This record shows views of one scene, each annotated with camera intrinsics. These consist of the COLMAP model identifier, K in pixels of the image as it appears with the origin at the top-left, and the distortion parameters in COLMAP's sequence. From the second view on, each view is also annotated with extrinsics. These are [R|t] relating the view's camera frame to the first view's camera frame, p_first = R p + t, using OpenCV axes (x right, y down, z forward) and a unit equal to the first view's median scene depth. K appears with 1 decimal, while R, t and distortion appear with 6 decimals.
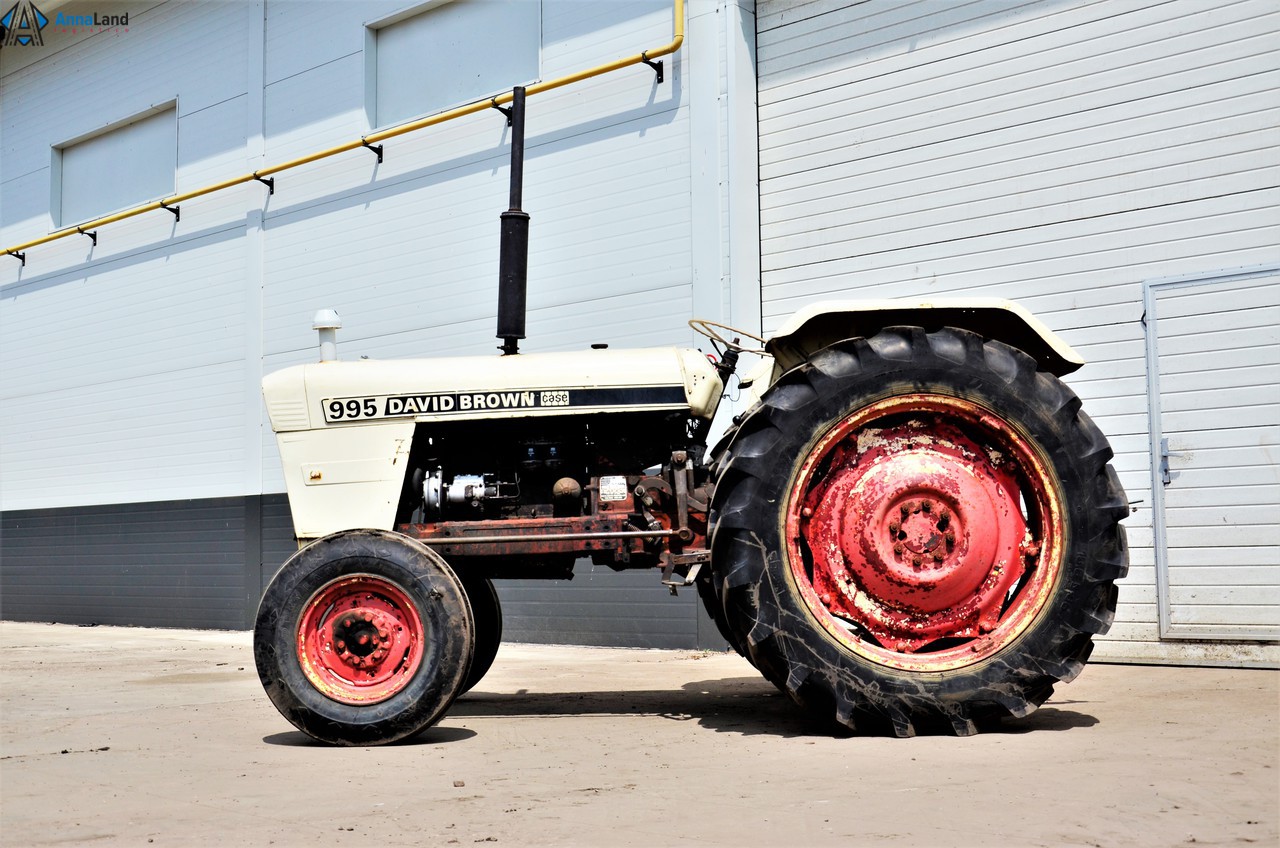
lens RADIAL K [[1494.1, 0, 640.0], [0, 1494.1, 424.0], [0, 0, 1]] dist [-0.016086, 0.005366]
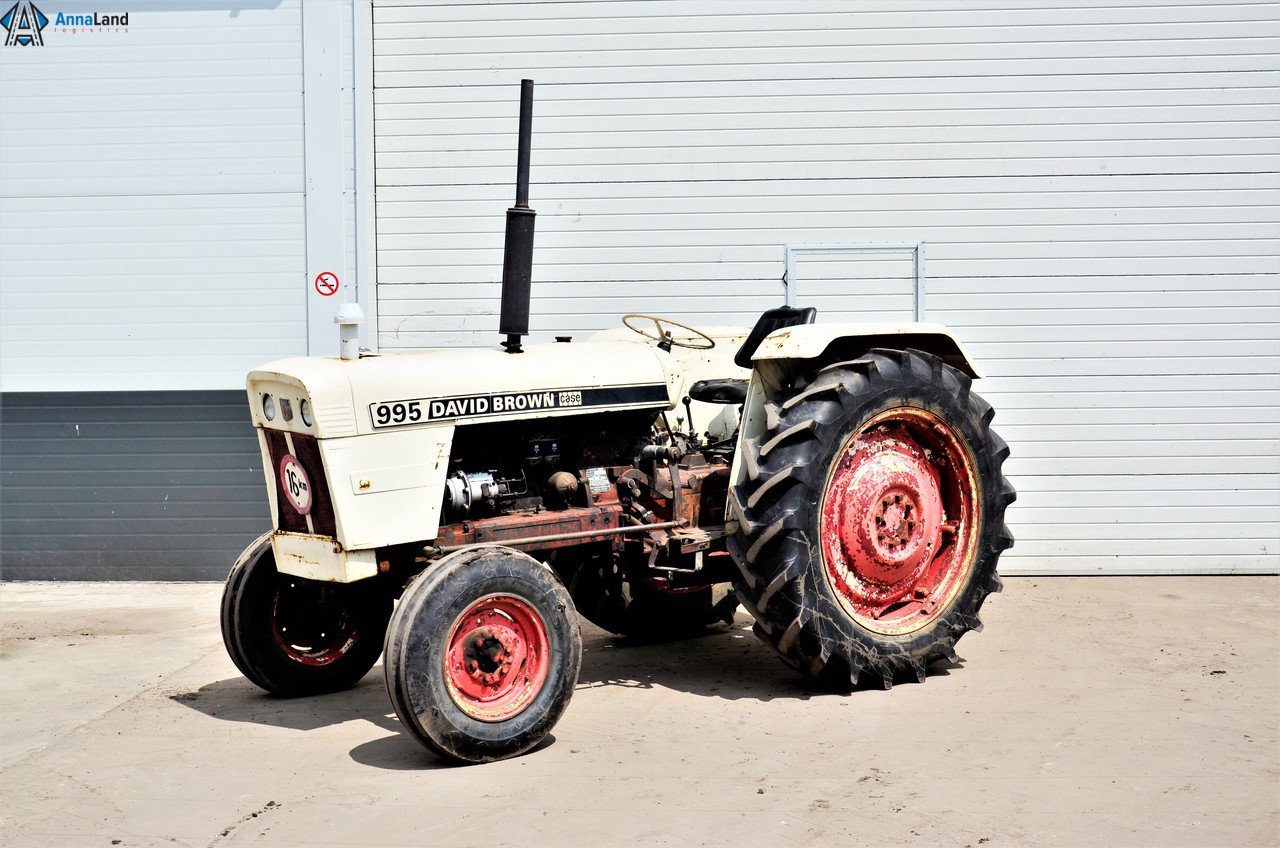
lens RADIAL K [[1676.7, 0, 640.0], [0, 1676.7, 424.0], [0, 0, 1]] dist [-0.015467, -0.020521]
pose [[0.793681, -0.024743, 0.607830, -0.796763], [-0.055556, 0.992049, 0.112925, -0.146736], [-0.605792, -0.123395, 0.785996, 0.065968]]
